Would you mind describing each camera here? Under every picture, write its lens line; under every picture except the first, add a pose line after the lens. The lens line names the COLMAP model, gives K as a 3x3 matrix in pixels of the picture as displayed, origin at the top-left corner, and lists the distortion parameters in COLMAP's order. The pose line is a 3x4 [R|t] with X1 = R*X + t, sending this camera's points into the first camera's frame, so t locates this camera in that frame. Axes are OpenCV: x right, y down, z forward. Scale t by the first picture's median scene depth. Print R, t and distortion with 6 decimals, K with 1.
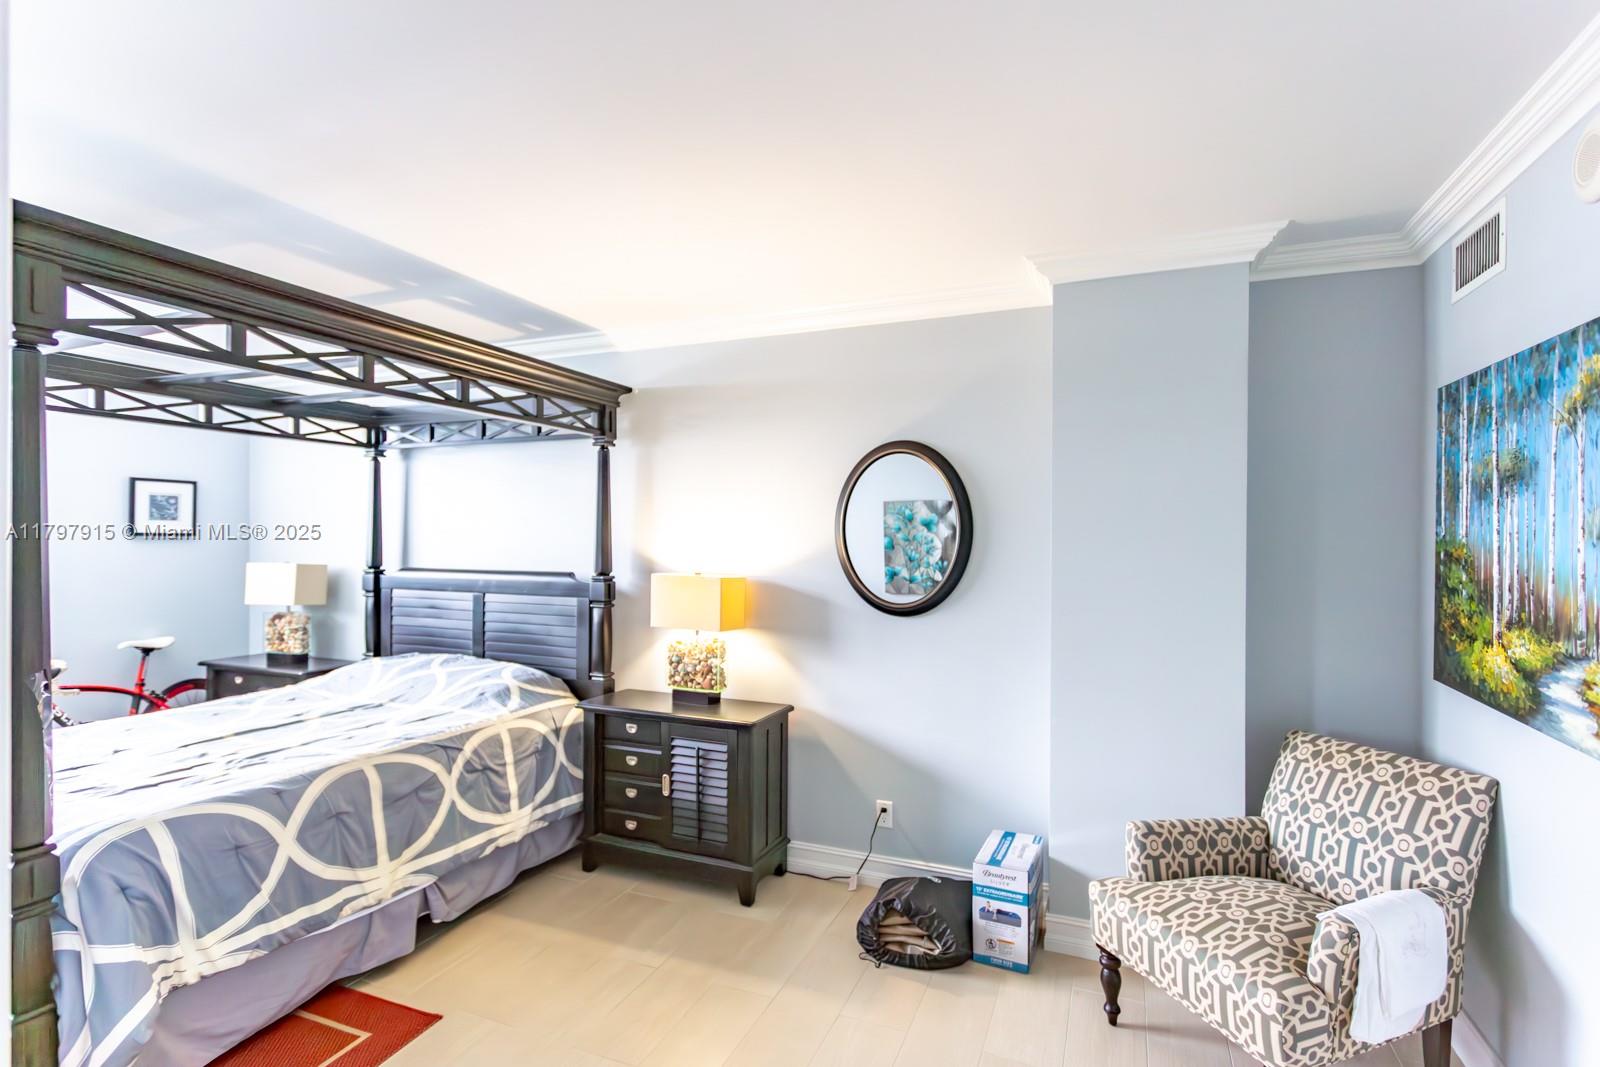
lens RADIAL K [[778.4, 0, 800.7], [0, 778.4, 528.2], [0, 0, 1]] dist [-0.010964, 0.004387]
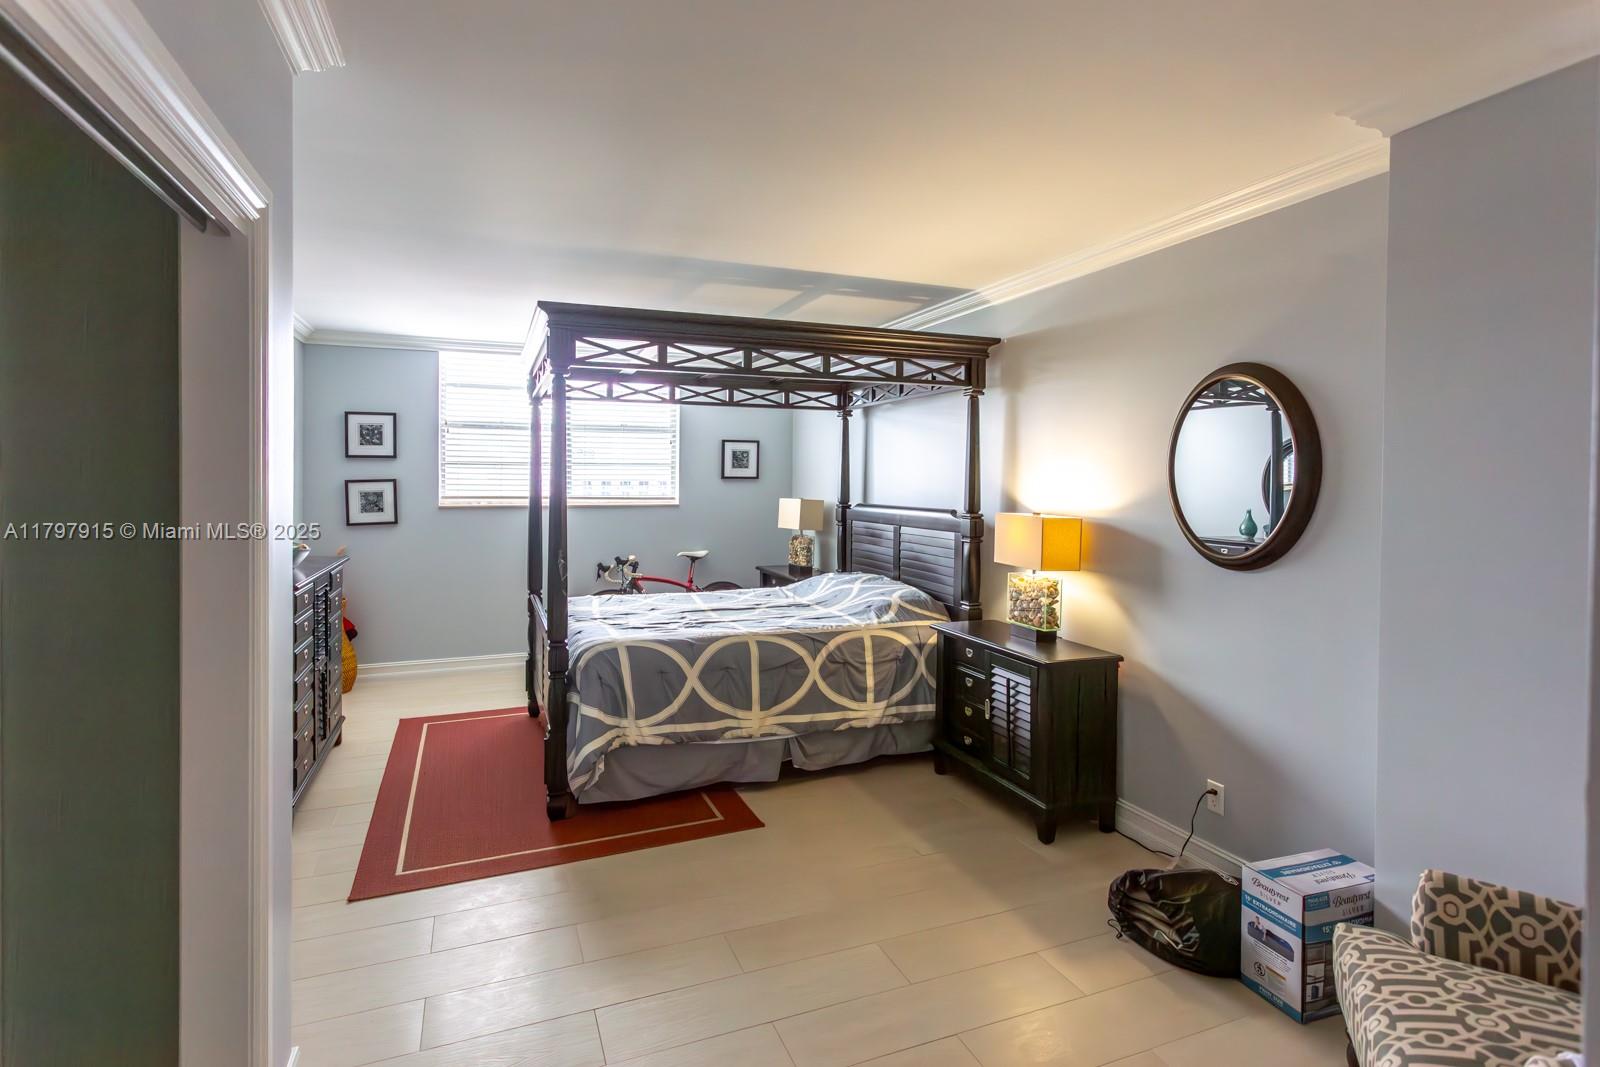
lens RADIAL K [[778.4, 0, 760.2], [0, 778.4, 470.0], [0, 0, 1]] dist [-0.010964, 0.004387]
pose [[0.677272, -0.010959, -0.735651, 0.409804], [0.008029, 0.999940, -0.007504, 0.006398], [0.735689, -0.000824, 0.677319, 0.044194]]
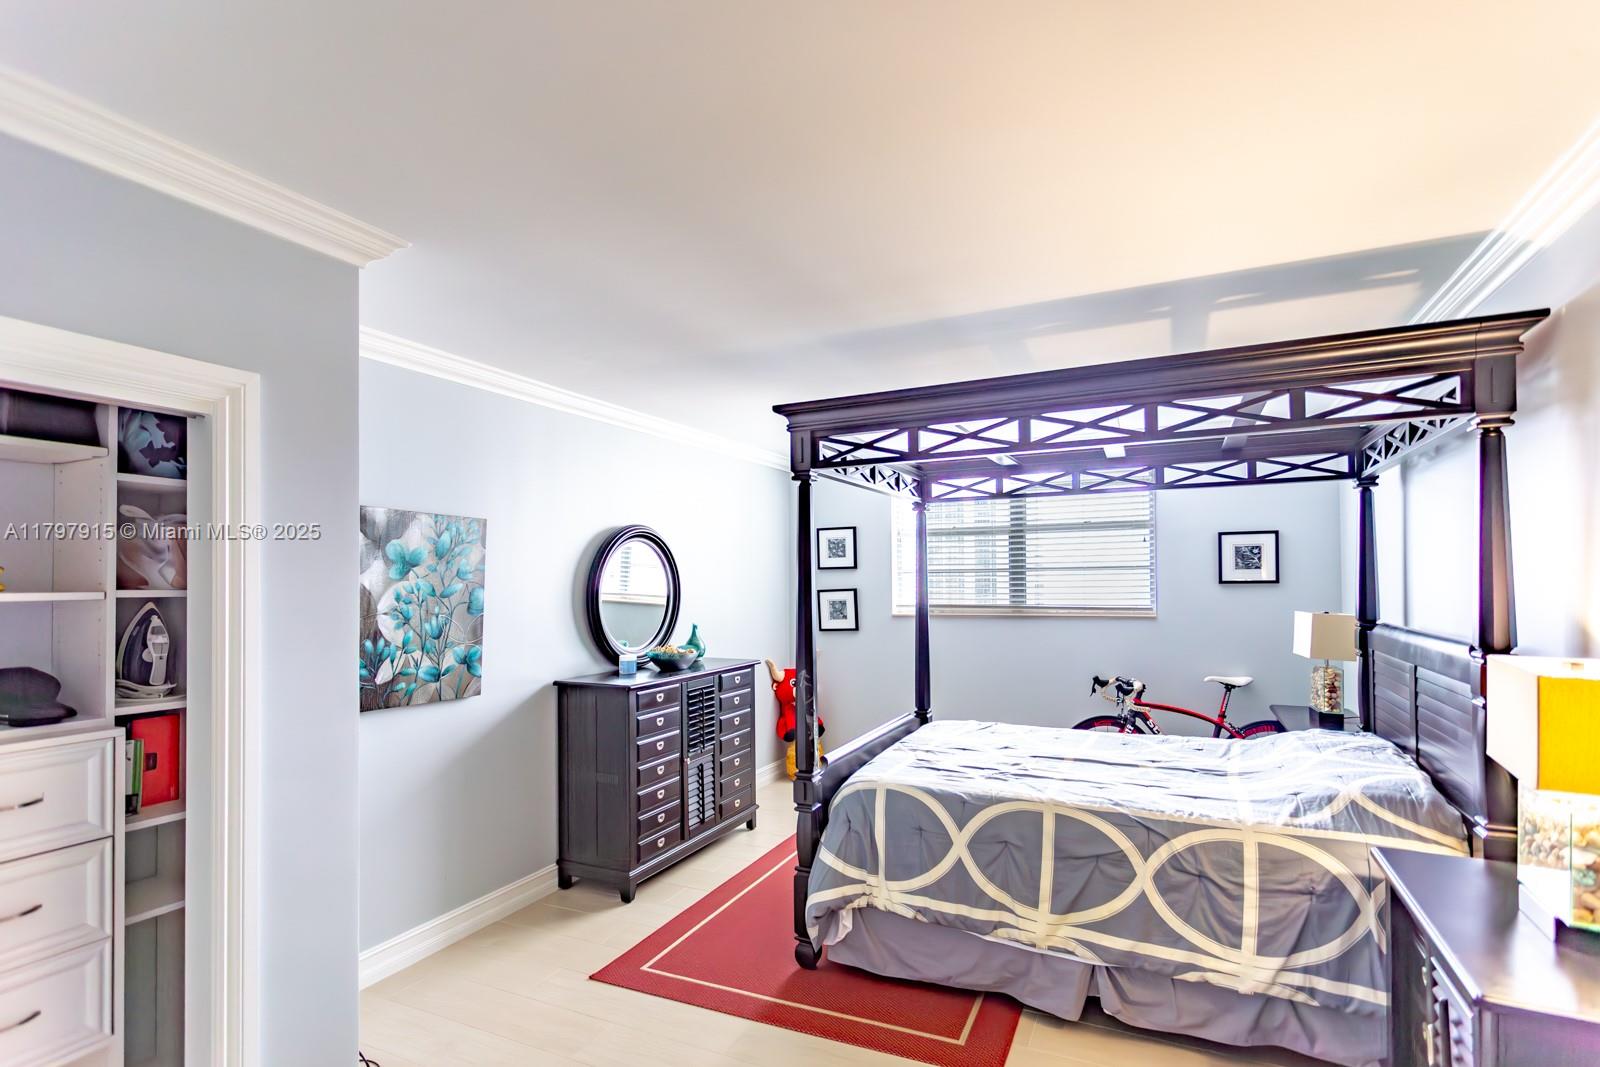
lens RADIAL K [[778.4, 0, 774.8], [0, 778.4, 547.5], [0, 0, 1]] dist [-0.010964, 0.004387]
pose [[-0.078934, -0.049848, -0.995633, 0.425802], [0.023576, 0.998376, -0.051854, 0.000833], [0.996601, -0.027566, -0.077631, 0.600540]]
